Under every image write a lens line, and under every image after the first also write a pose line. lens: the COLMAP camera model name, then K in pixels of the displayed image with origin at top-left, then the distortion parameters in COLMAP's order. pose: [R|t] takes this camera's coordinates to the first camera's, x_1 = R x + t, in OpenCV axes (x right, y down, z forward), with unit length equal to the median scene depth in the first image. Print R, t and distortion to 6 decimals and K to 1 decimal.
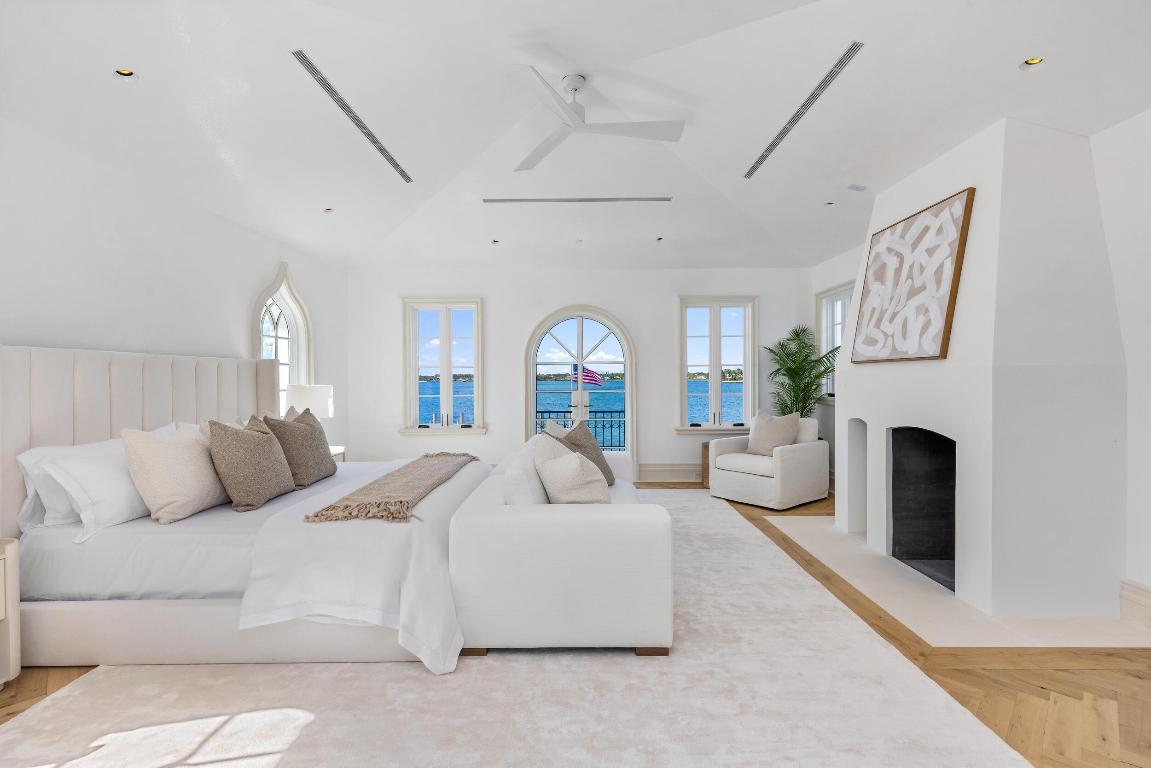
lens RADIAL K [[518.6, 0, 572.3], [0, 518.6, 386.4], [0, 0, 1]] dist [0.001610, 0.000142]
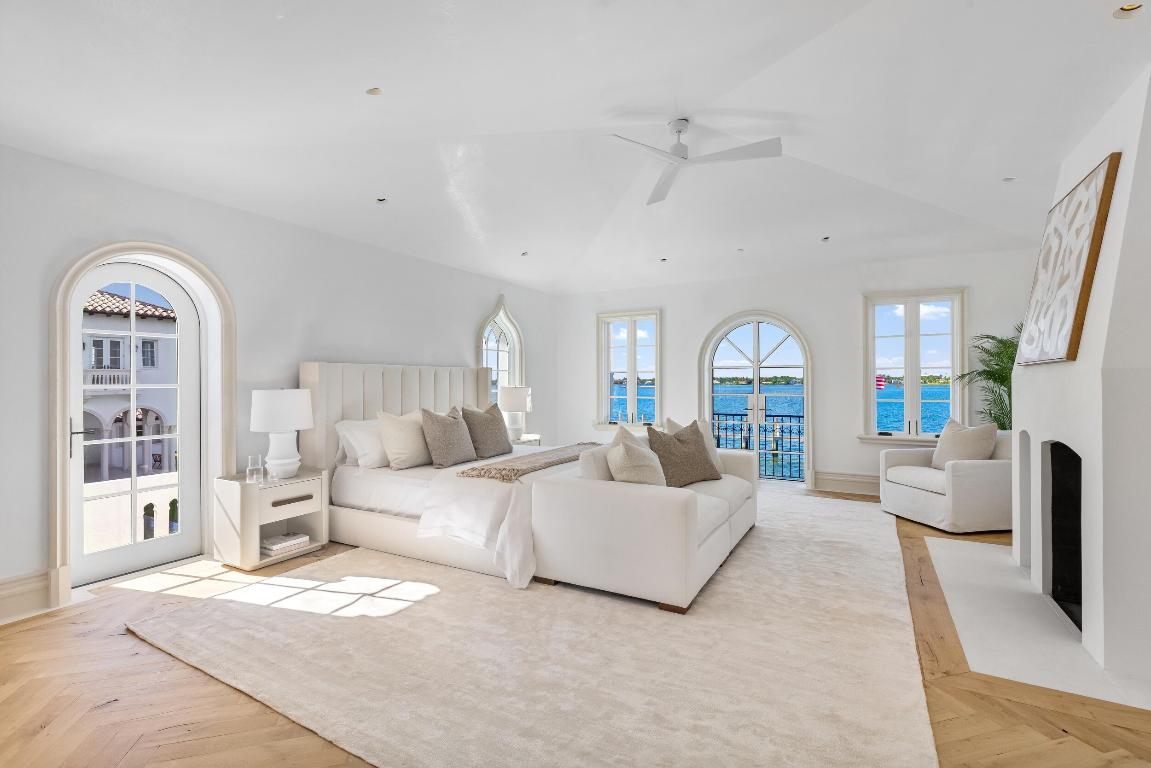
lens RADIAL K [[522.8, 0, 570.5], [0, 522.8, 384.1], [0, 0, 1]] dist [-0.001543, 0.000132]
pose [[0.873799, 0.005234, -0.486259, 0.353061], [-0.010029, 0.999923, -0.007259, -0.000579], [0.486184, 0.011220, 0.873785, -0.120769]]
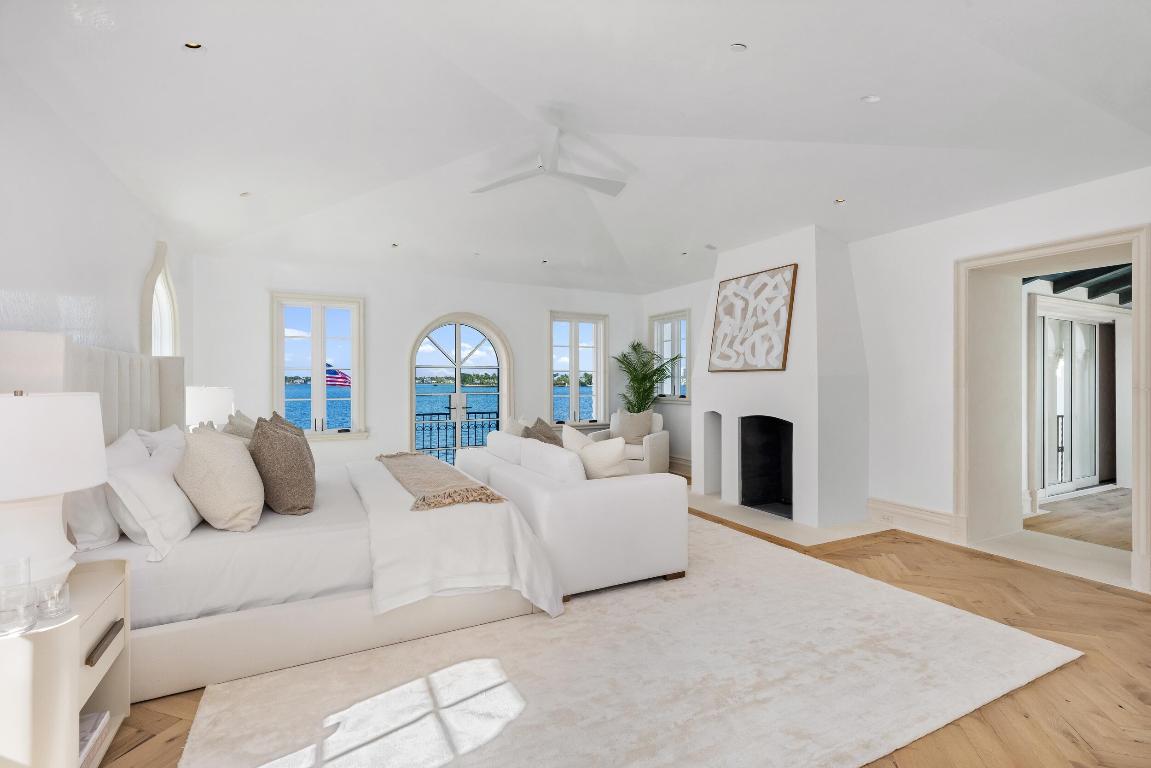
lens RADIAL K [[522.8, 0, 570.5], [0, 522.8, 384.1], [0, 0, 1]] dist [-0.001543, 0.000132]
pose [[0.888071, 0.005264, 0.459677, -0.492290], [0.000483, 0.999923, -0.012385, 0.005702], [-0.459707, 0.011221, 0.888000, -0.086963]]
